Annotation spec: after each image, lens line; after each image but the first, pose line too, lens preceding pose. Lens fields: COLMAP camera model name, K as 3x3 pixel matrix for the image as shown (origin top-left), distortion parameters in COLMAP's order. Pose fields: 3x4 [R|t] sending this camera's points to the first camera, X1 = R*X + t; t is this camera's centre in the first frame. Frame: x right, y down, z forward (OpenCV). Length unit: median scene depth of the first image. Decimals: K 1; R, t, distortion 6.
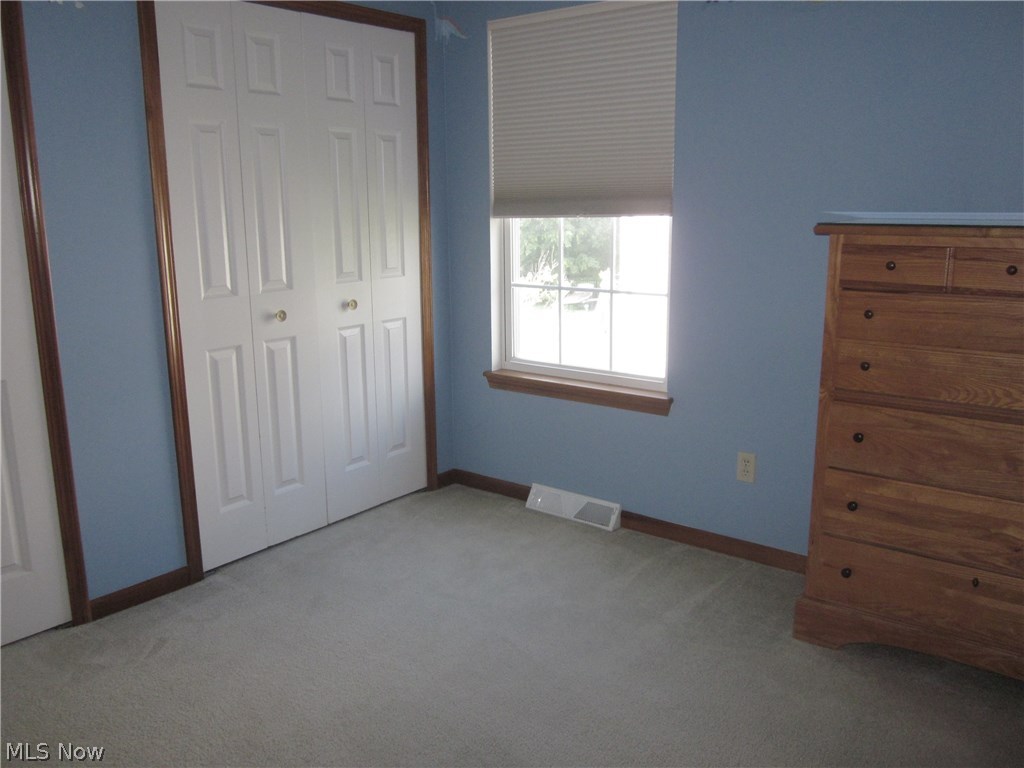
lens RADIAL K [[856.9, 0, 512.0], [0, 856.9, 384.0], [0, 0, 1]] dist [-0.029265, 0.007237]
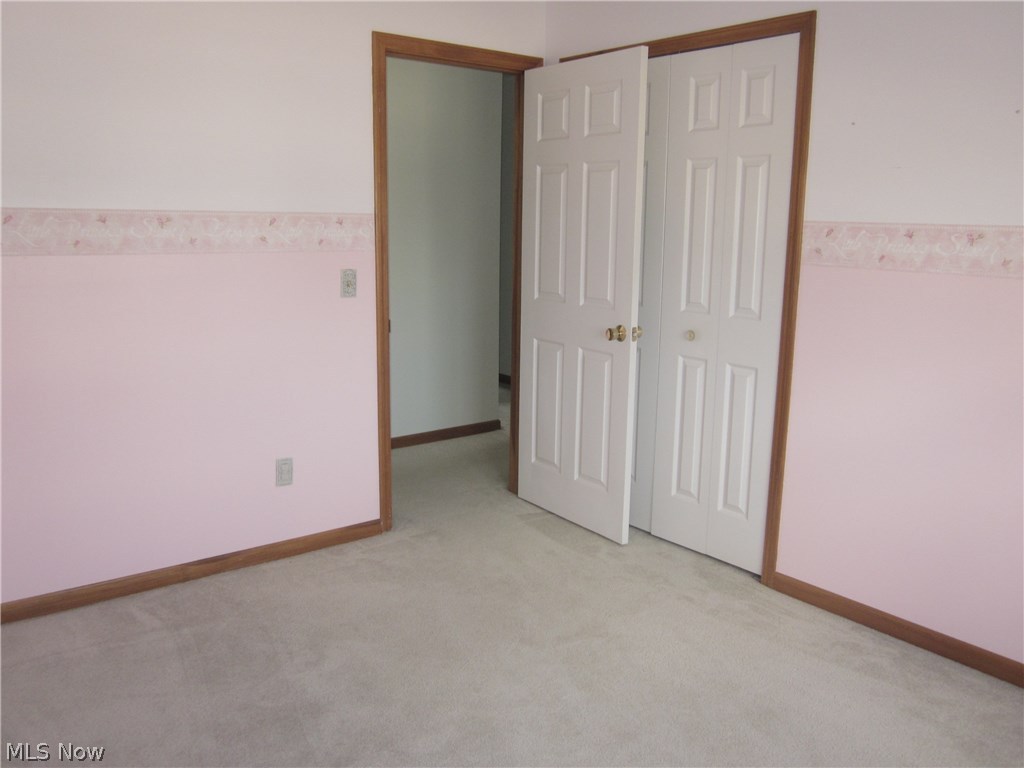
lens RADIAL K [[856.9, 0, 512.0], [0, 856.9, 384.0], [0, 0, 1]] dist [-0.029265, 0.007237]
pose [[-0.227917, 0.183892, -0.956158, 0.760915], [-0.228873, 0.944371, 0.236181, -0.209046], [0.946399, 0.272668, -0.173150, 0.922008]]
